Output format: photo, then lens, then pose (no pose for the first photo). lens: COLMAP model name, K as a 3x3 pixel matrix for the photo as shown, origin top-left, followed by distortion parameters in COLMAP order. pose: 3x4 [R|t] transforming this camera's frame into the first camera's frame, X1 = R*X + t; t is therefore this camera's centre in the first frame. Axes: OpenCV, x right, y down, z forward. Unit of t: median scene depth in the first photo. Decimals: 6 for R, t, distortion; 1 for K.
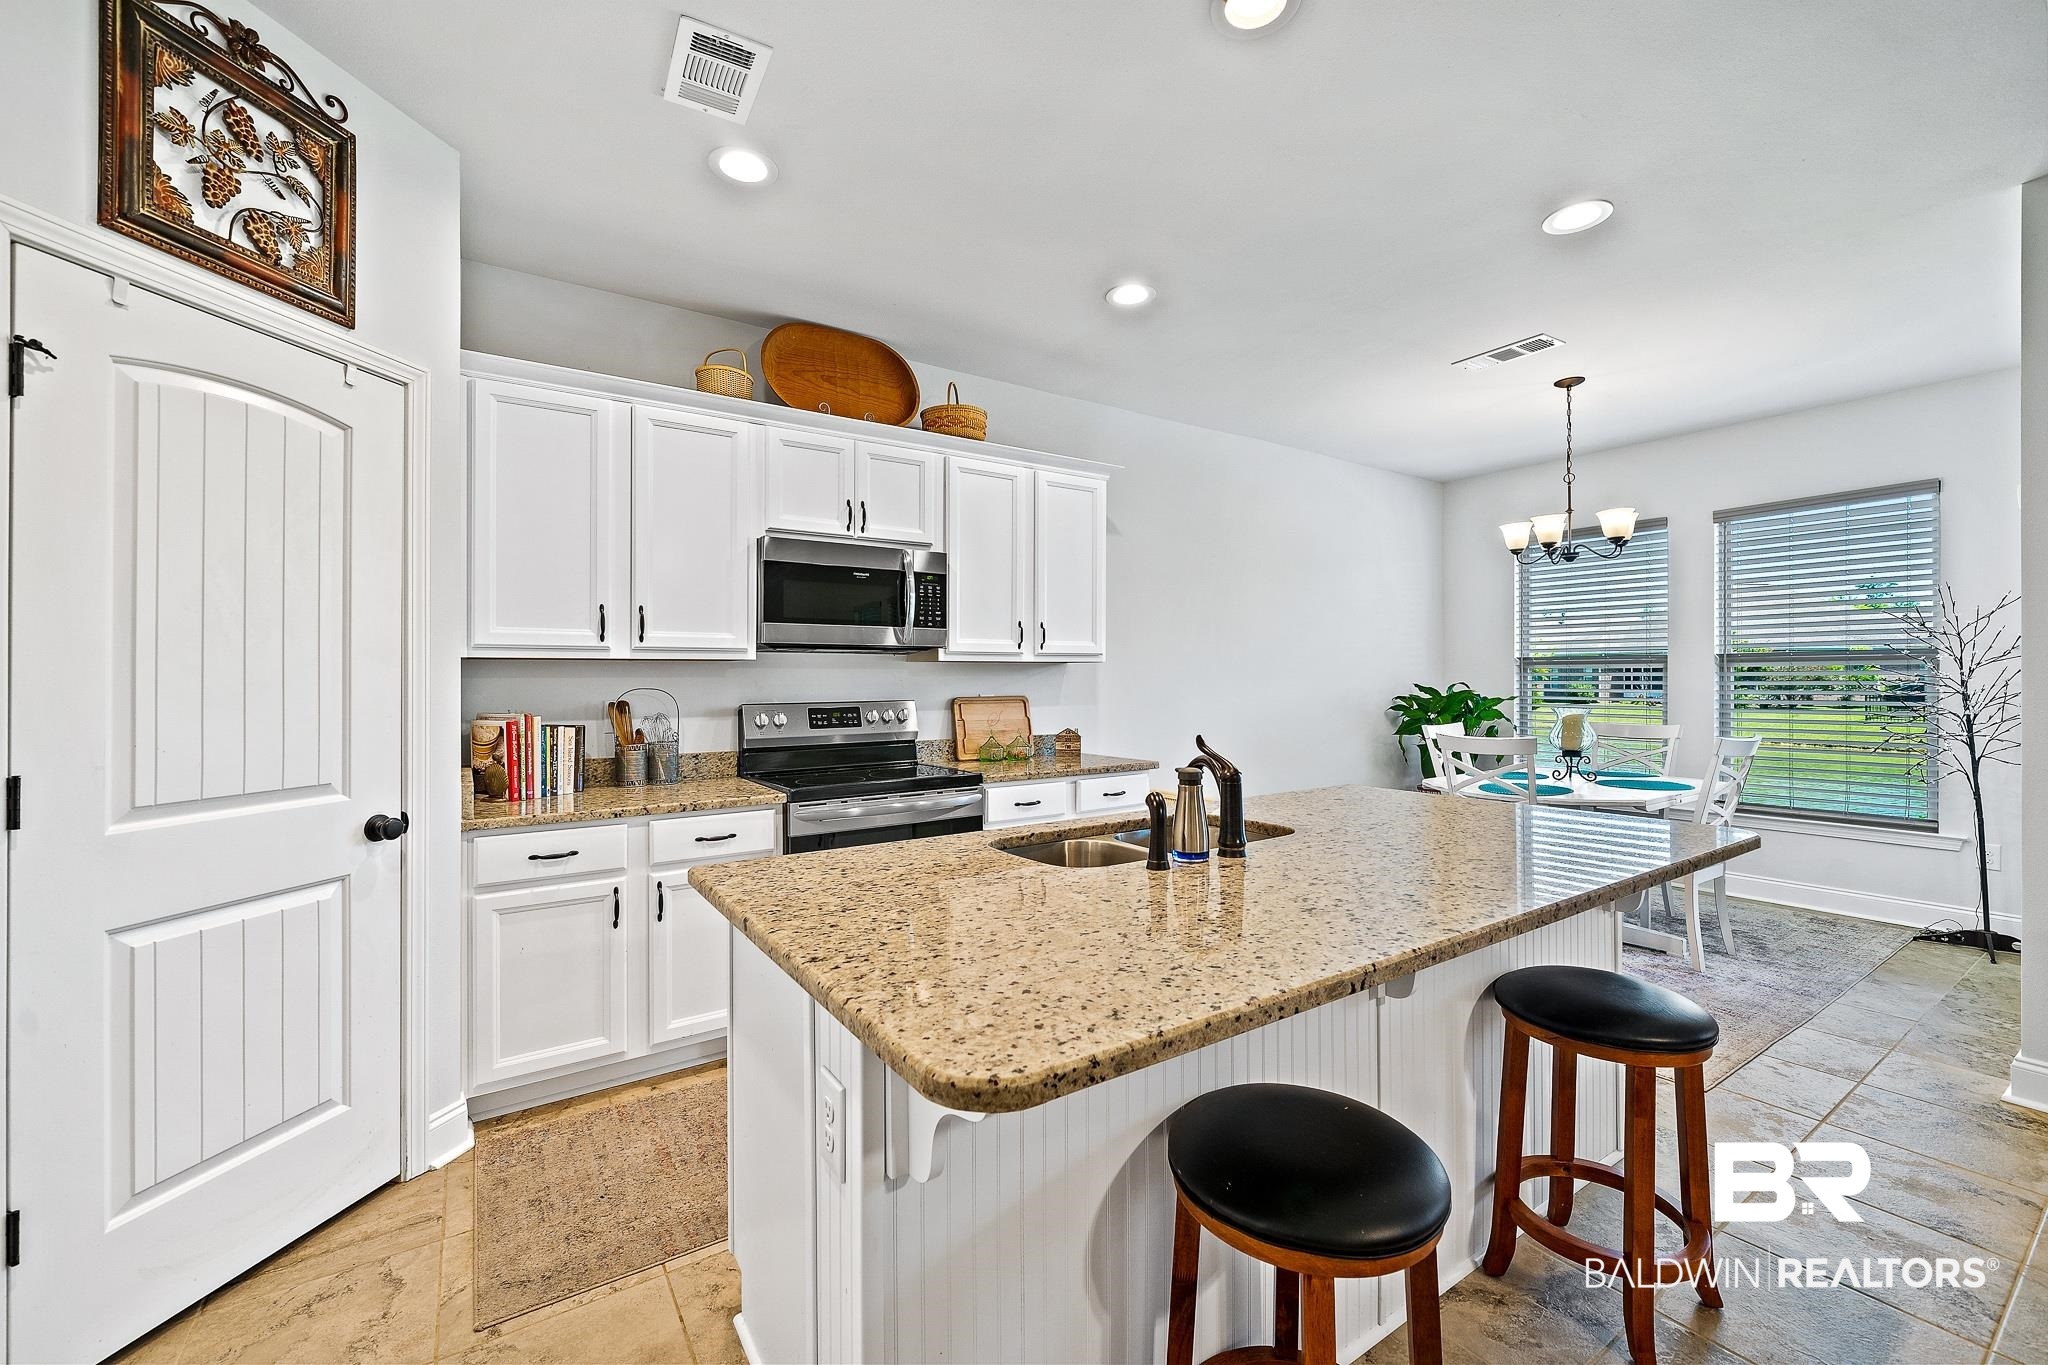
lens RADIAL K [[817.8, 0, 1029.9], [0, 817.8, 681.2], [0, 0, 1]] dist [-0.001964, -0.000206]
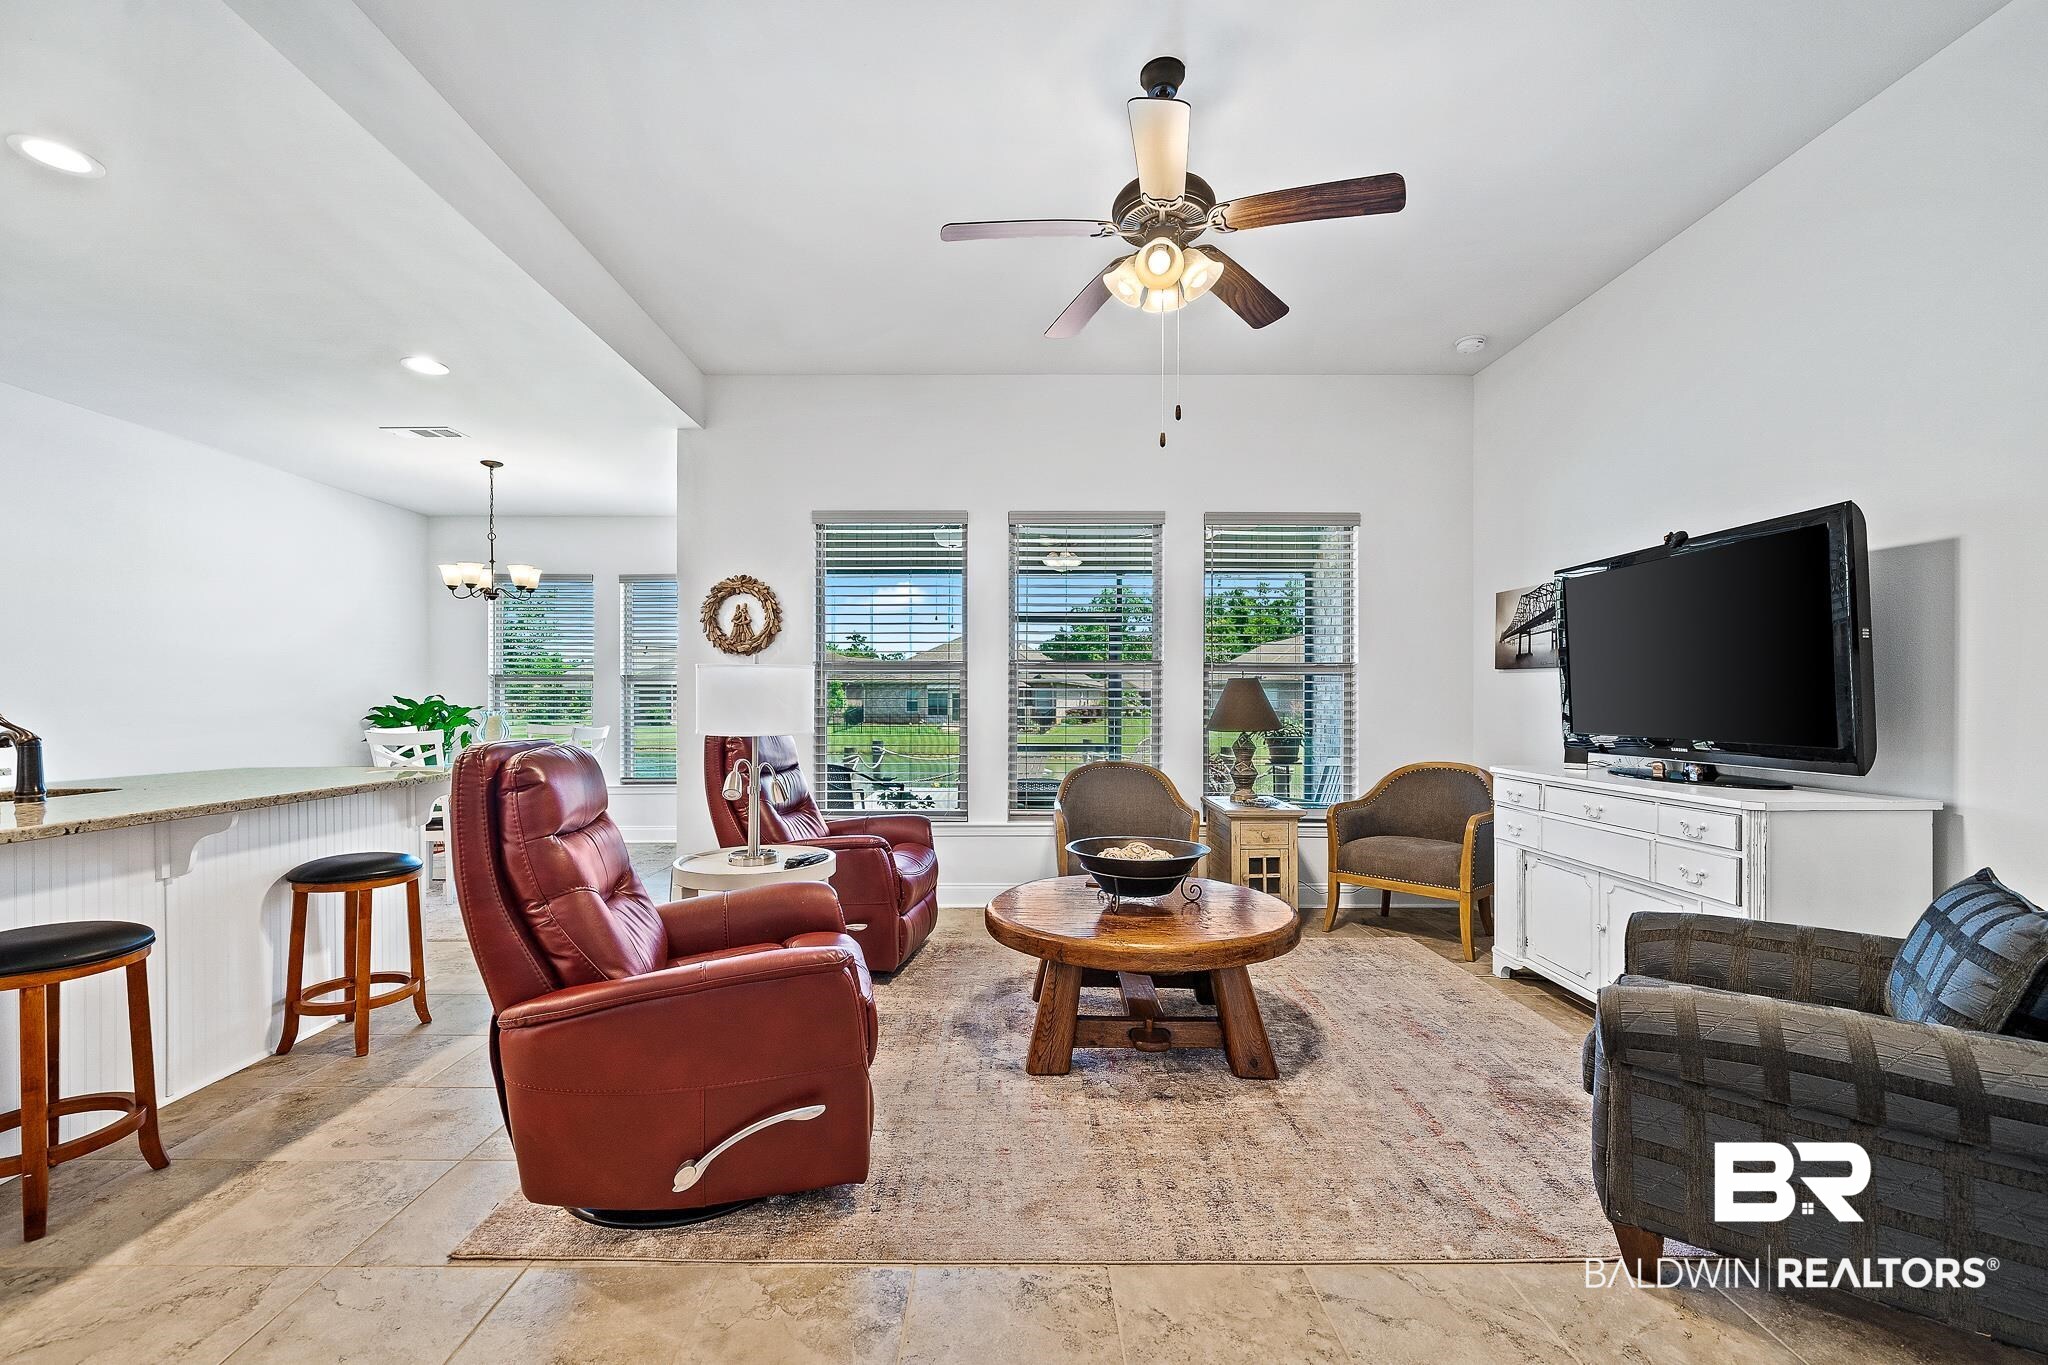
lens RADIAL K [[842.8, 0, 1007.6], [0, 842.8, 705.4], [0, 0, 1]] dist [-0.000676, -0.000278]
pose [[0.564223, -0.000630, 0.825622, 0.009785], [0.002284, 0.999997, -0.000798, 0.035926], [-0.825619, 0.002337, 0.564223, -0.598635]]
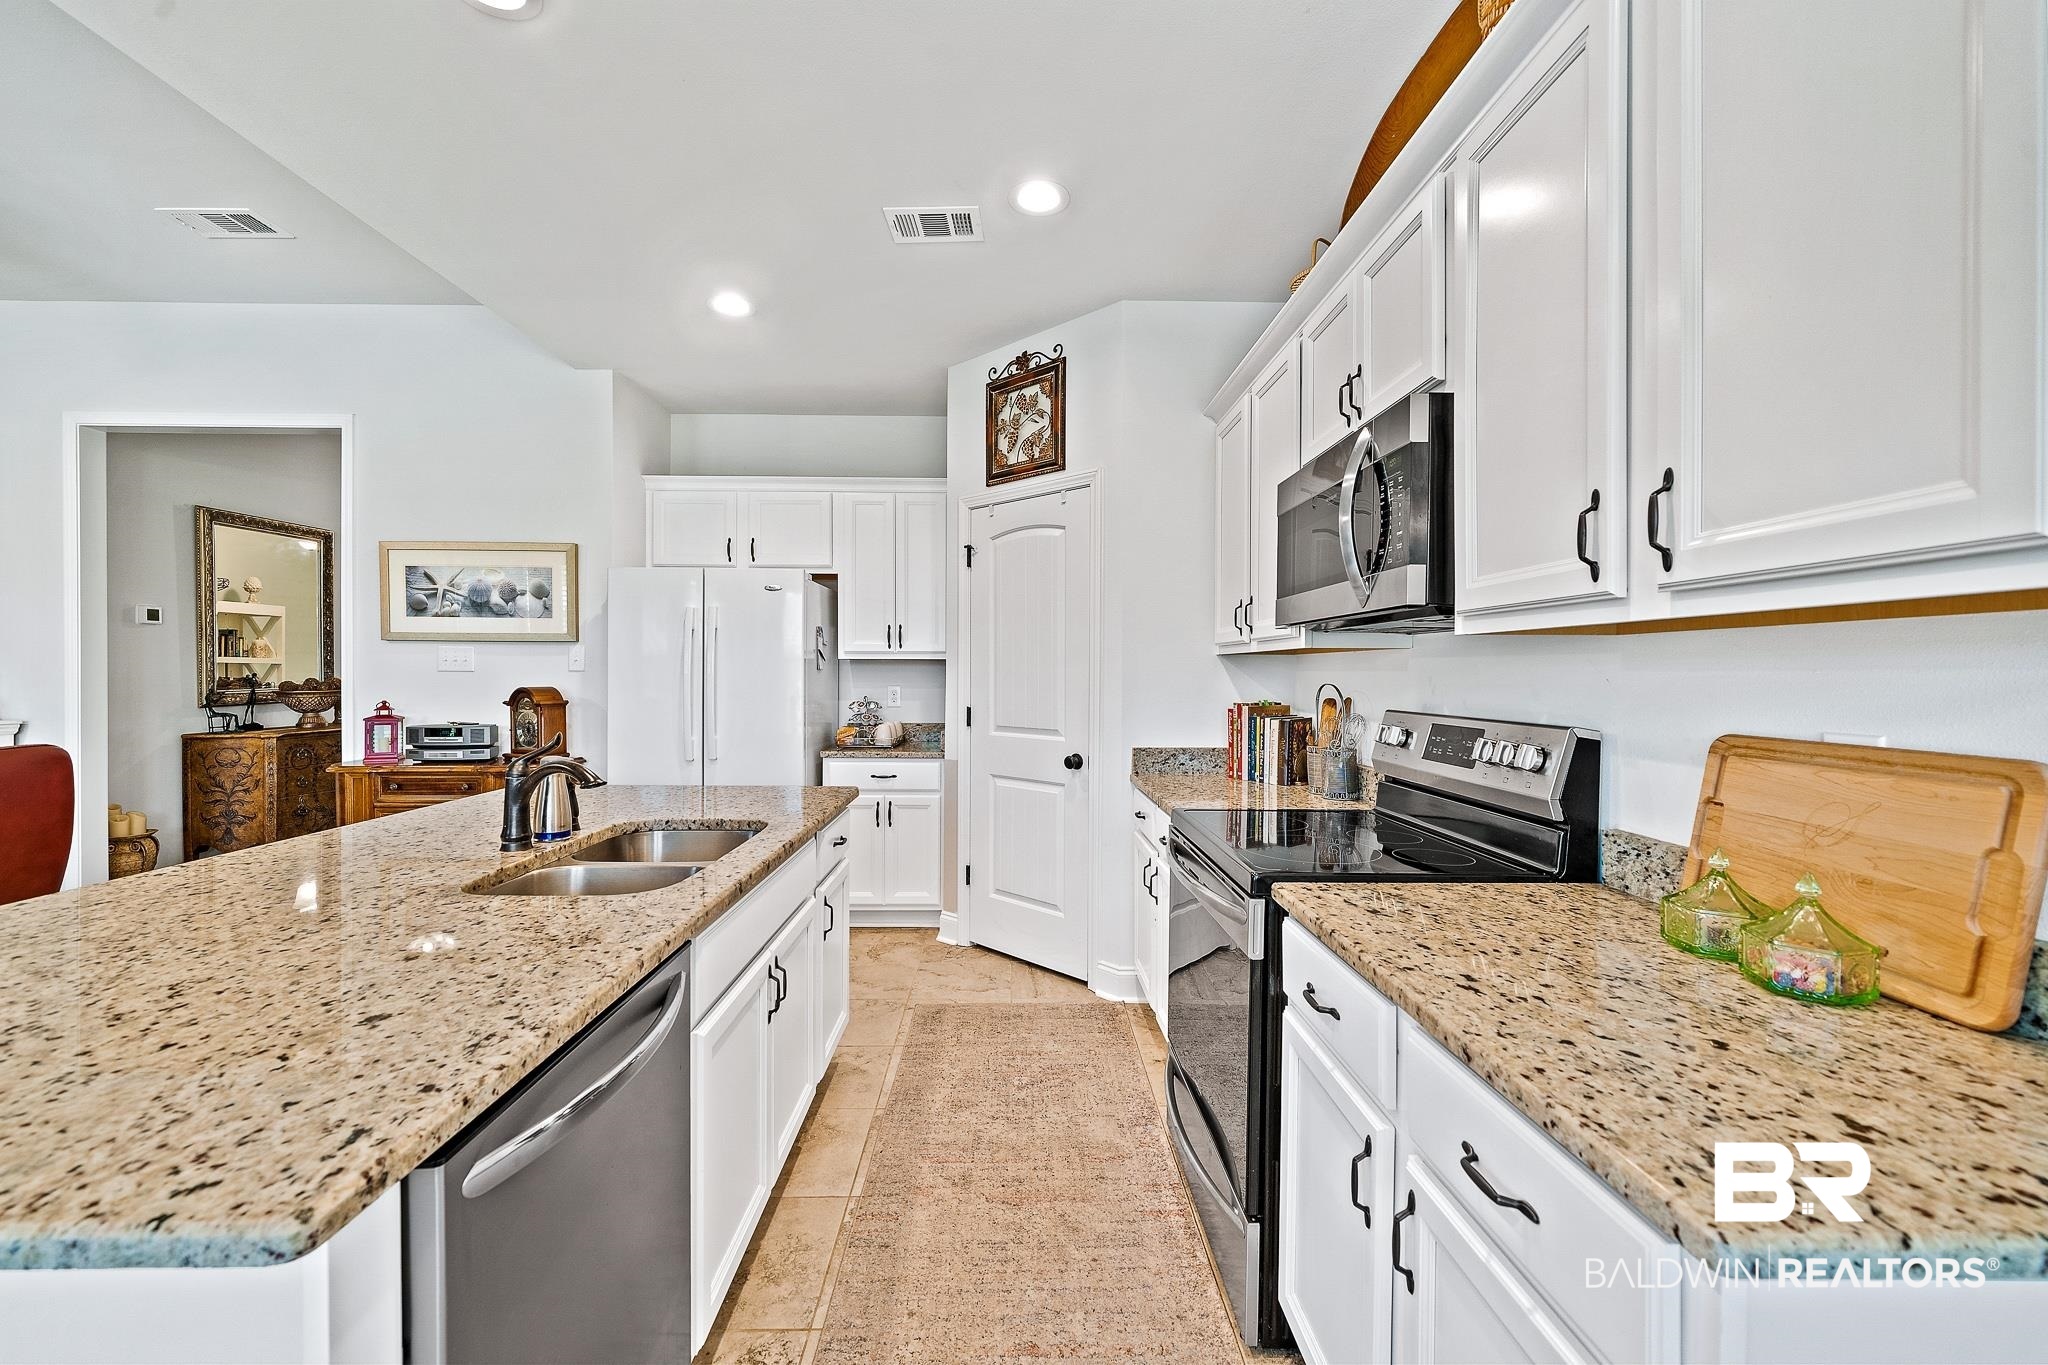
lens RADIAL K [[817.8, 0, 1029.9], [0, 817.8, 681.2], [0, 0, 1]] dist [-0.001964, -0.000206]
pose [[-0.536693, 0.012434, -0.843686, 0.431860], [-0.003292, 0.999853, 0.016830, -0.007598], [0.843771, 0.011809, -0.536573, 1.194792]]
